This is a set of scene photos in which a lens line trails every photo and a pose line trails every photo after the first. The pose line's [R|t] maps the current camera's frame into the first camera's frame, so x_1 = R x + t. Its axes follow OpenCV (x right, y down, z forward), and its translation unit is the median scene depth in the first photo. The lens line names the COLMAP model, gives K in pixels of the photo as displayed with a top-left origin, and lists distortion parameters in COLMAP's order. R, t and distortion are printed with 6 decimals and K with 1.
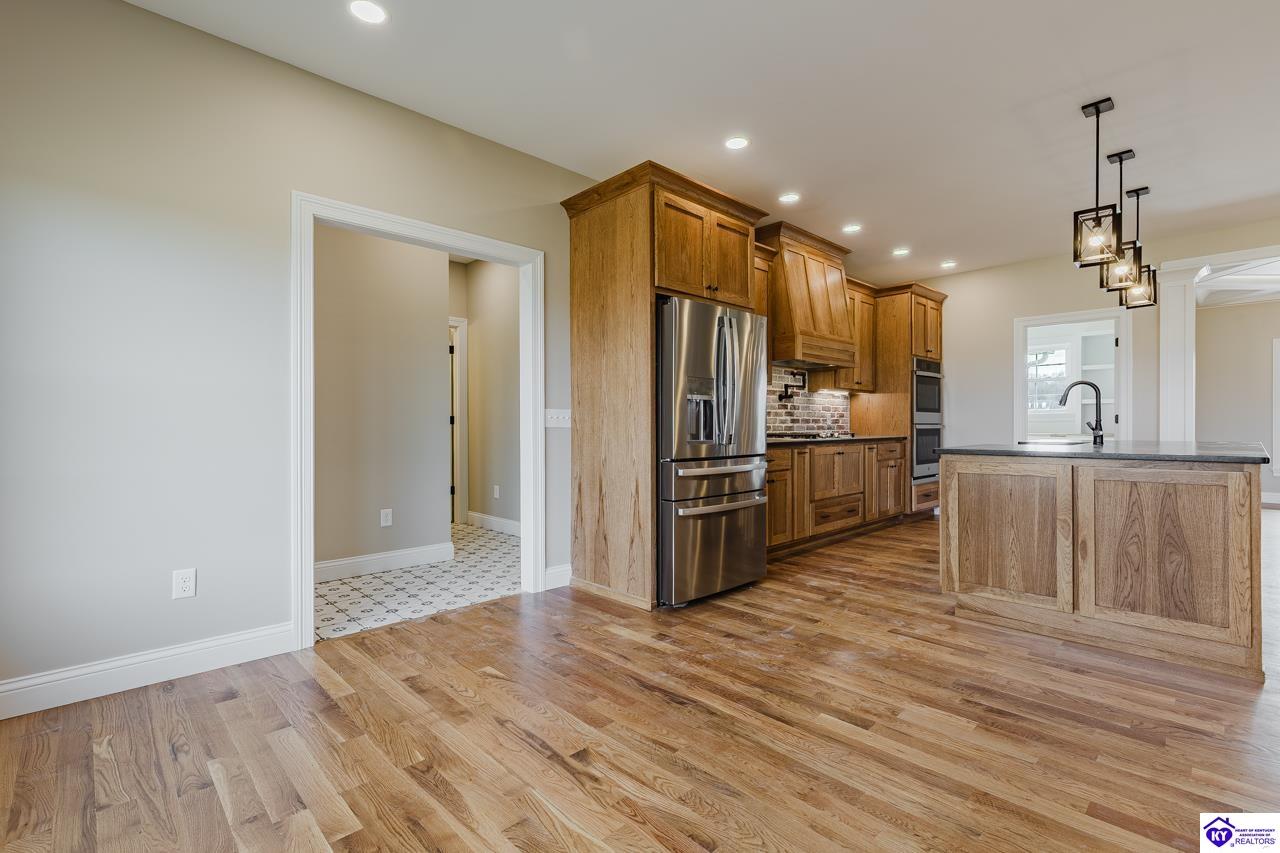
lens RADIAL K [[577.3, 0, 643.8], [0, 577.3, 429.3], [0, 0, 1]] dist [0.006261, 0.000751]
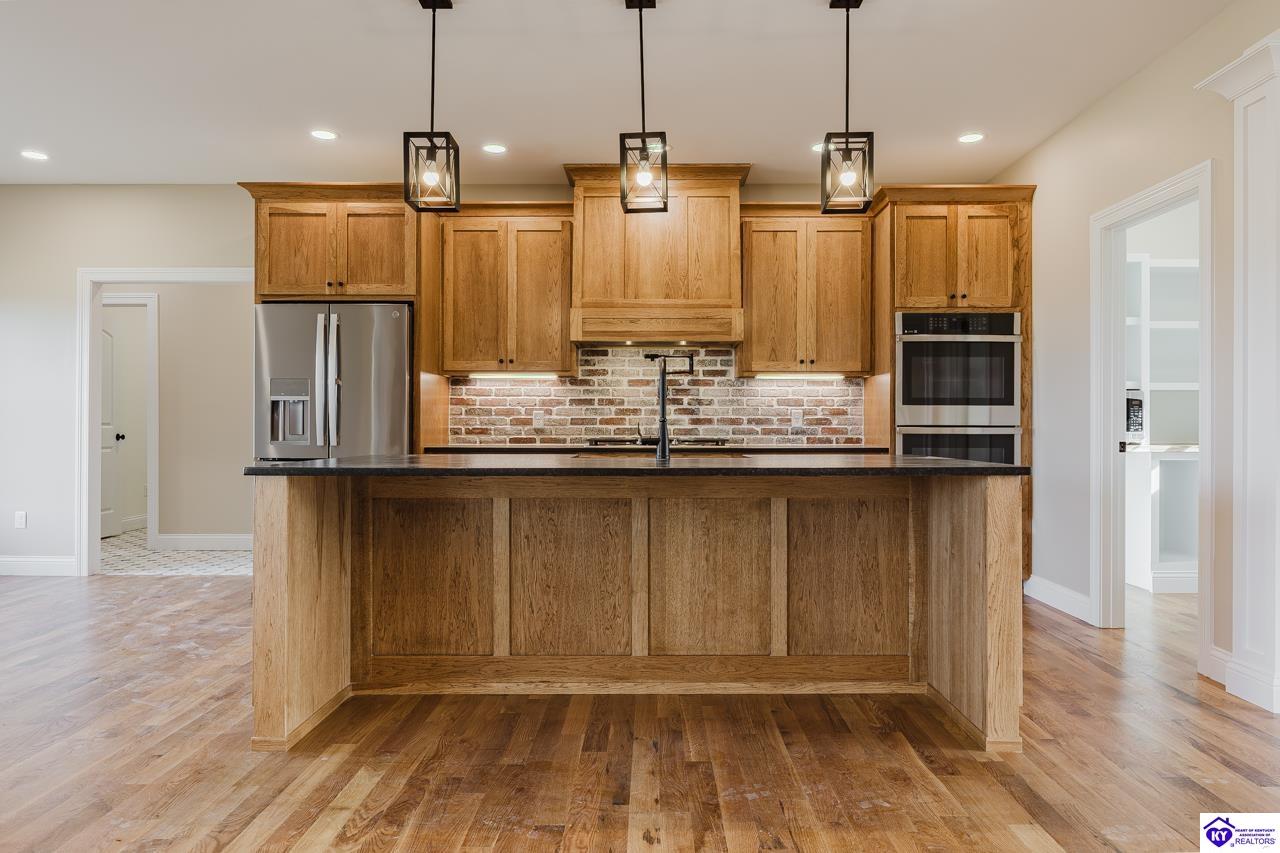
lens RADIAL K [[840.8, 0, 644.4], [0, 840.8, 425.9], [0, 0, 1]] dist [-0.003260, -0.000045]
pose [[0.715350, 0.001301, -0.698765, 0.922641], [-0.009087, 0.999931, -0.007442, -0.000672], [0.698707, 0.011674, 0.715313, 0.225032]]
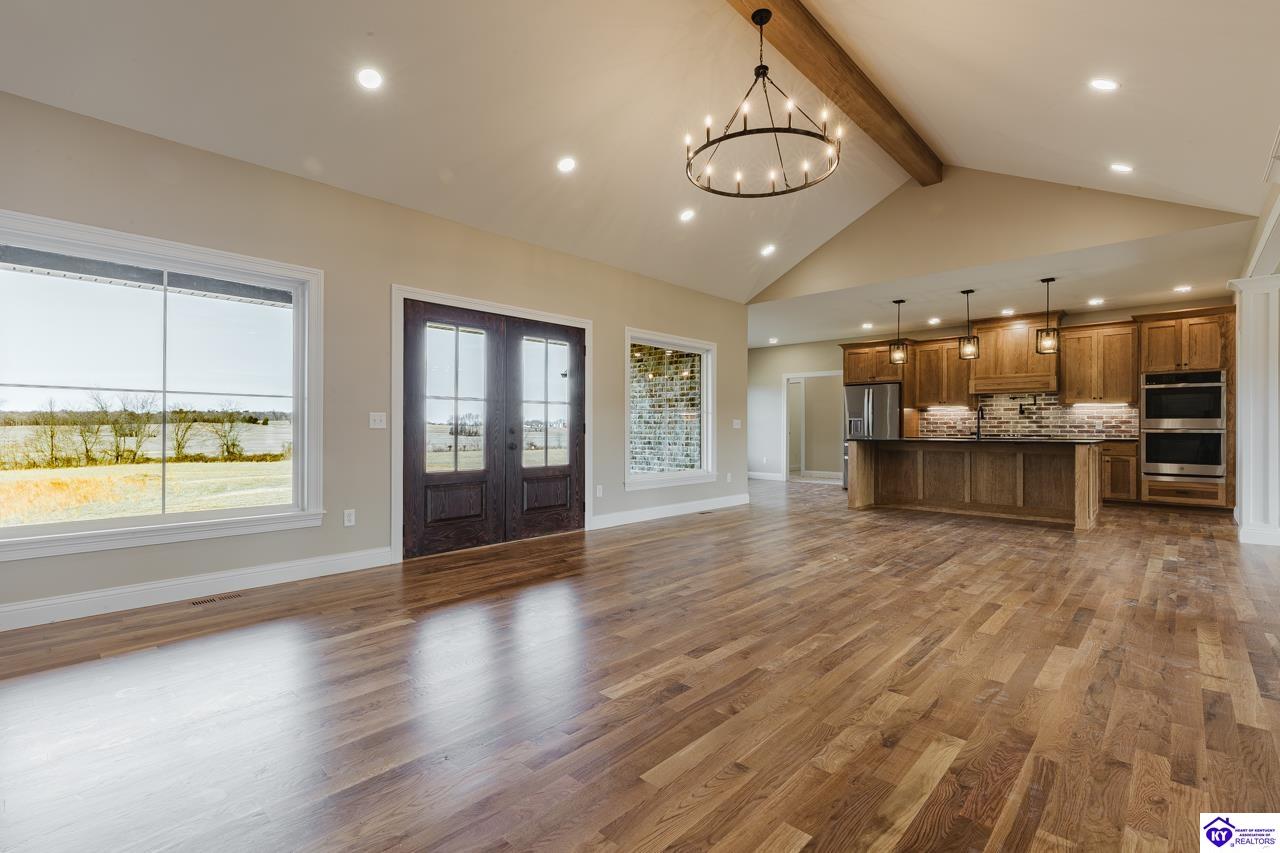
lens RADIAL K [[577.3, 0, 645.6], [0, 577.3, 426.5], [0, 0, 1]] dist [0.006261, 0.000751]
pose [[0.056405, -0.003360, -0.998402, 1.712862], [-0.012357, 0.999915, -0.004063, 0.004007], [0.998332, 0.012566, 0.056359, -0.121268]]
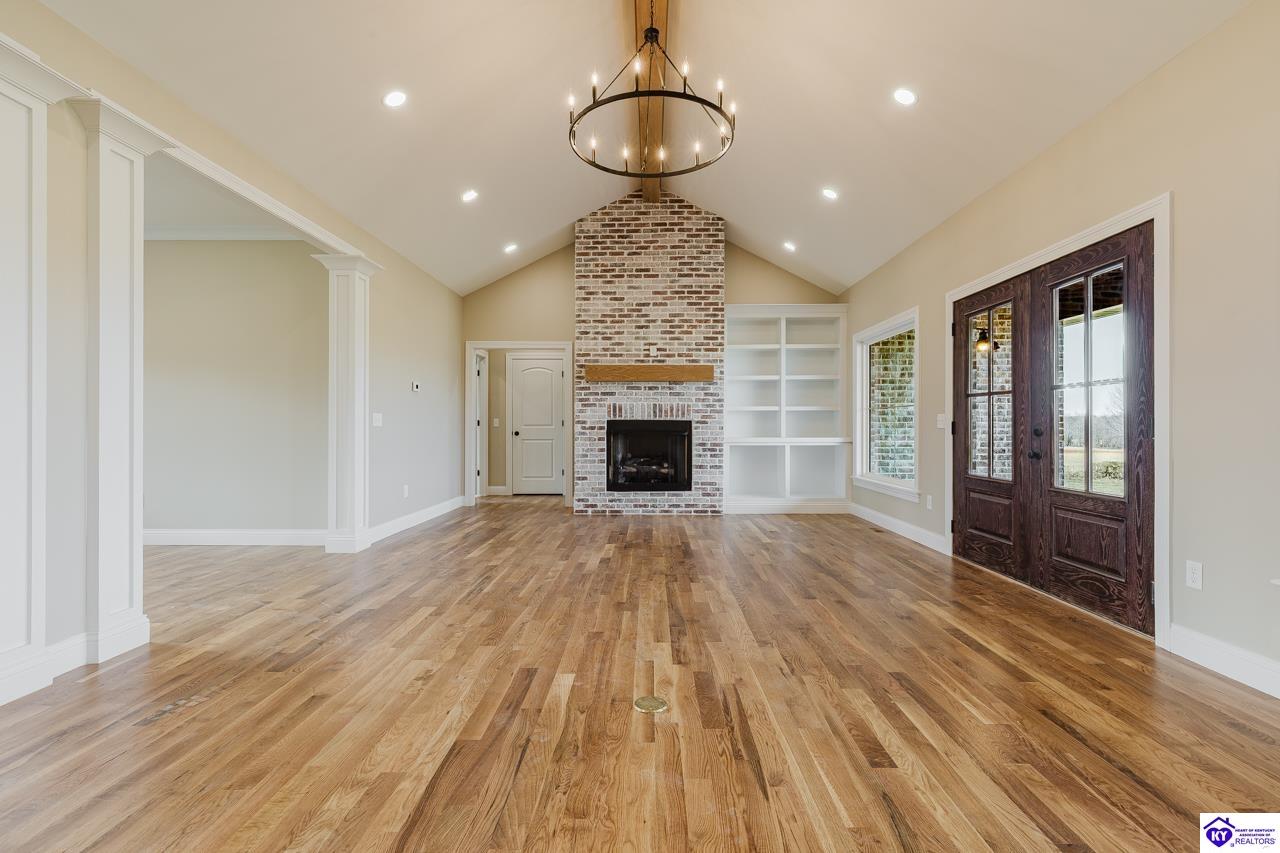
lens RADIAL K [[577.3, 0, 645.0], [0, 577.3, 421.6], [0, 0, 1]] dist [0.006261, 0.000751]
pose [[-0.714386, 0.004387, 0.699738, 0.651869], [0.005442, 0.999985, -0.000713, -0.002840], [-0.699730, 0.003299, -0.714399, 0.476795]]
